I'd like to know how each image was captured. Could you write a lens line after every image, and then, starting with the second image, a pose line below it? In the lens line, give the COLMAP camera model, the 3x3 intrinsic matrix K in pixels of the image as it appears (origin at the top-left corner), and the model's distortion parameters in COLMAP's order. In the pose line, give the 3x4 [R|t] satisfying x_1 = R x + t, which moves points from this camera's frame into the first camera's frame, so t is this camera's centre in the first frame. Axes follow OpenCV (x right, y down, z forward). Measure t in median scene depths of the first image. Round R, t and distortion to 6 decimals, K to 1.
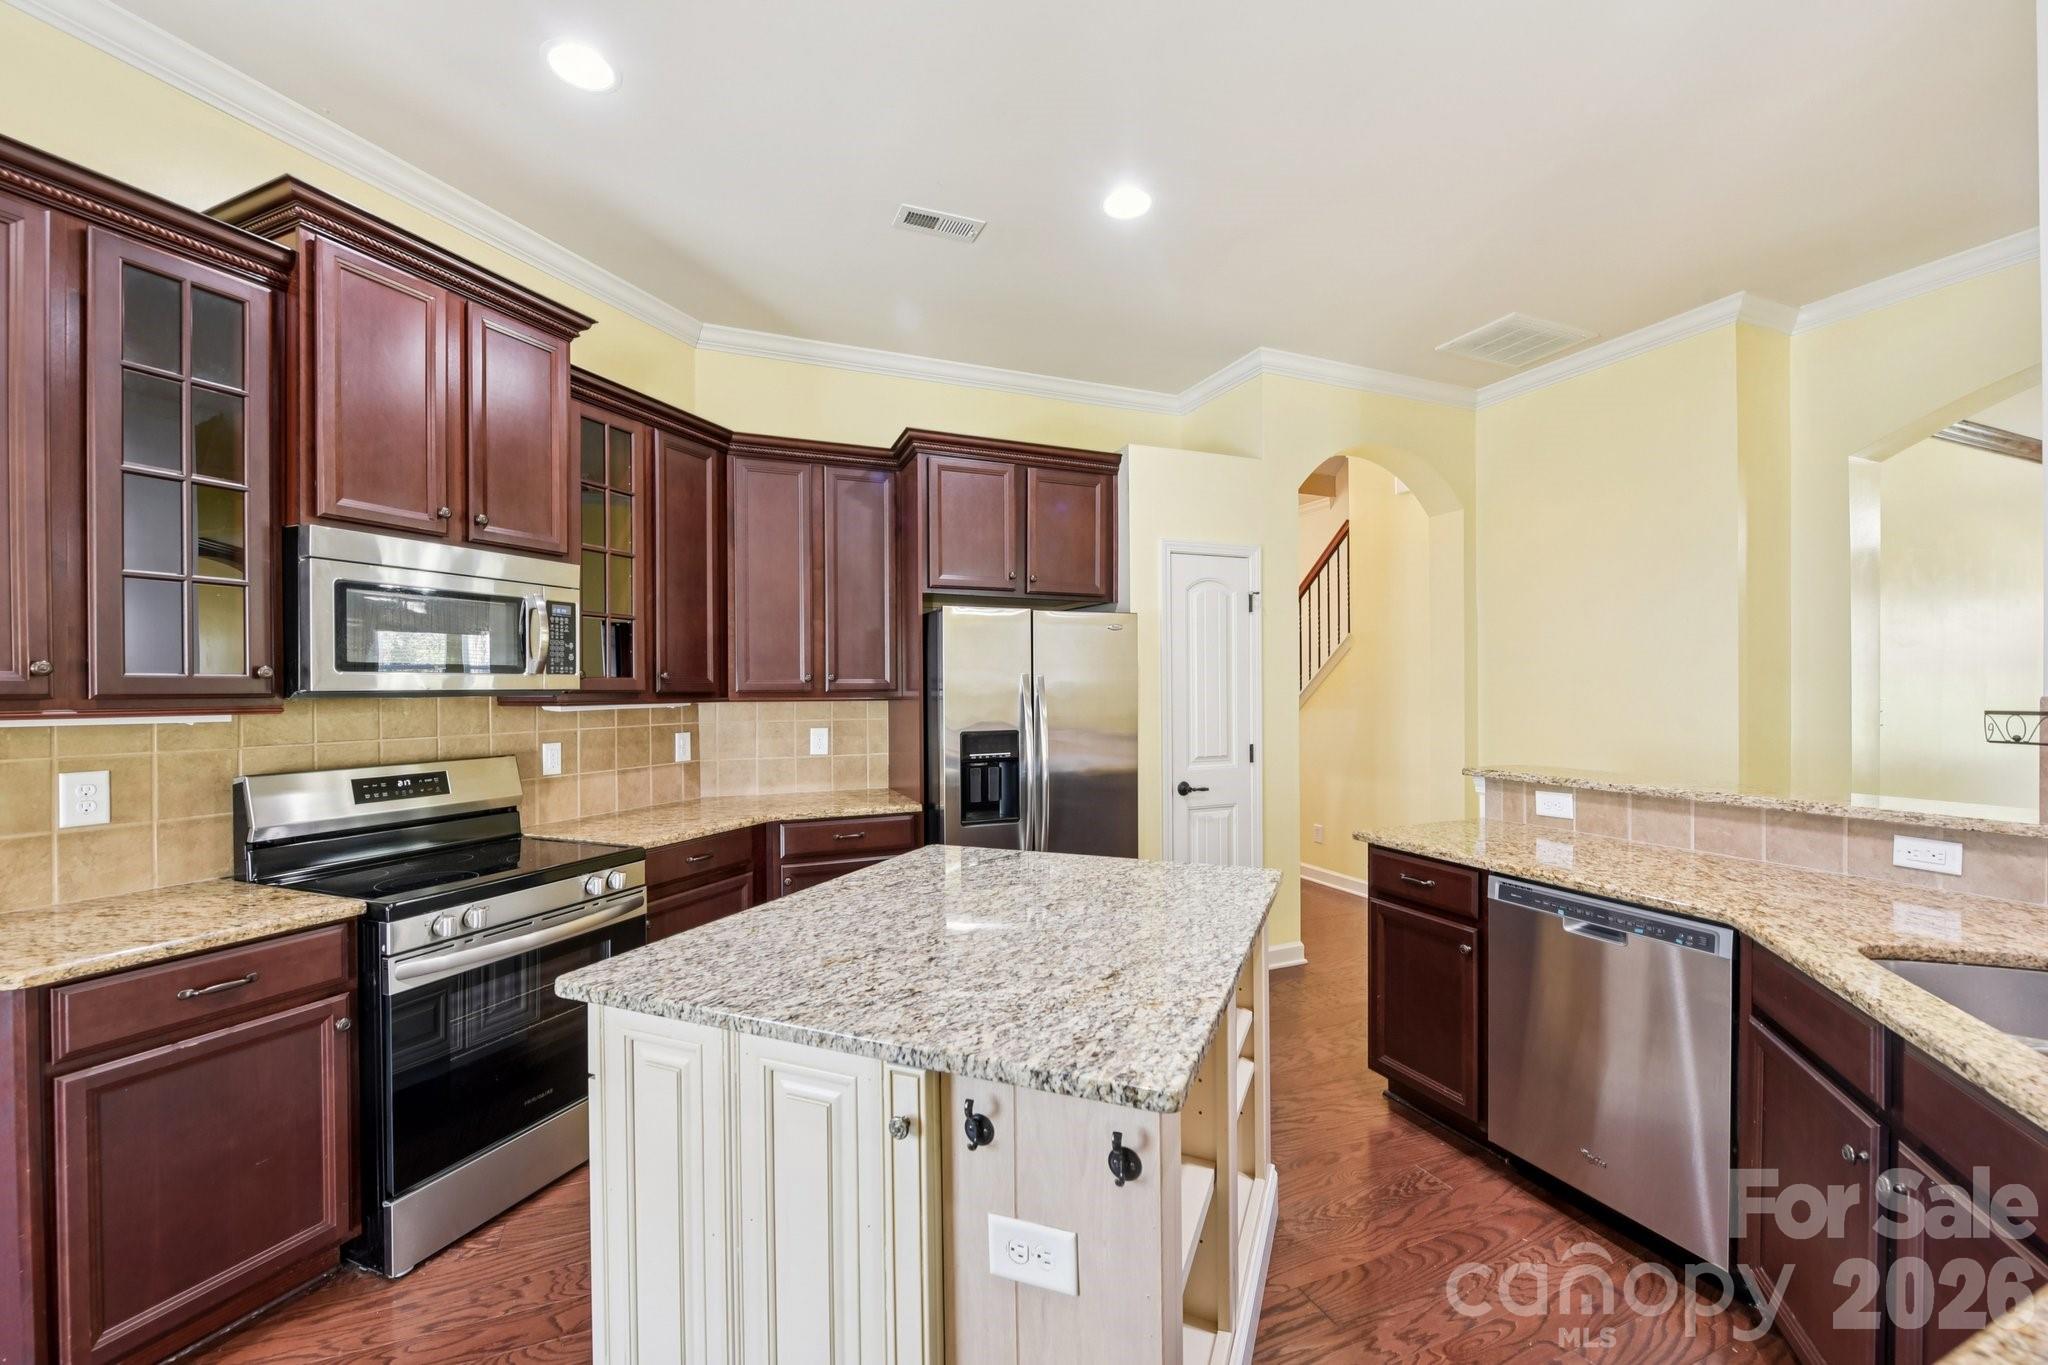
lens RADIAL K [[813.5, 0, 1024.0], [0, 813.5, 682.5], [0, 0, 1]] dist [-0.002744, -0.000249]
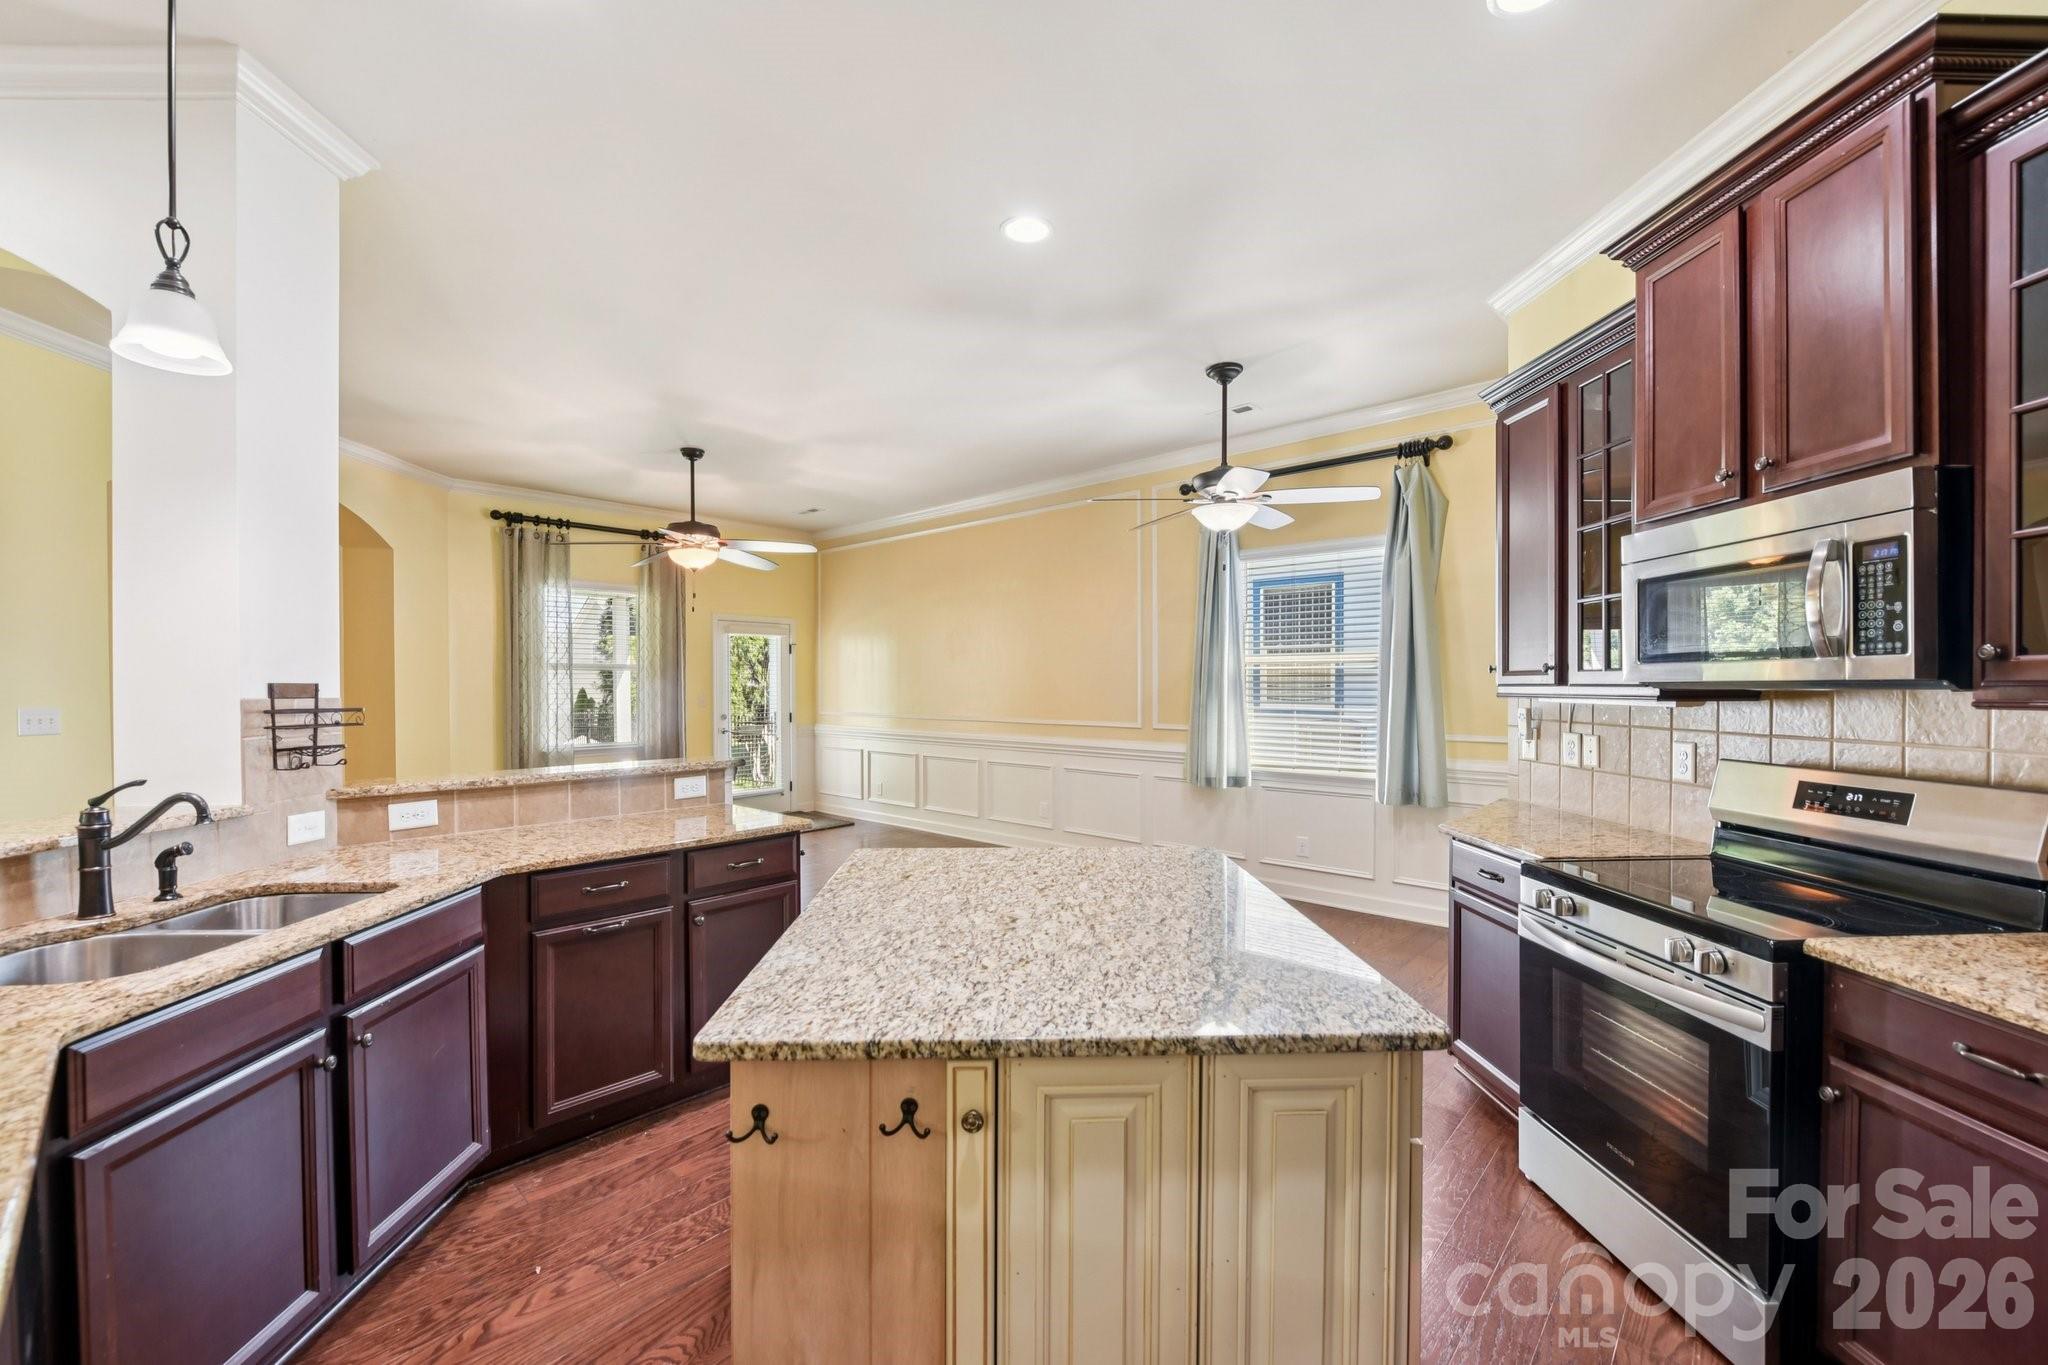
lens RADIAL K [[813.5, 0, 1024.0], [0, 813.5, 682.5], [0, 0, 1]] dist [-0.002744, -0.000249]
pose [[-0.908380, 0.007808, -0.418073, 0.297246], [0.010487, 0.999937, -0.004111, 0.006337], [0.418014, -0.008119, -0.908404, 1.358528]]
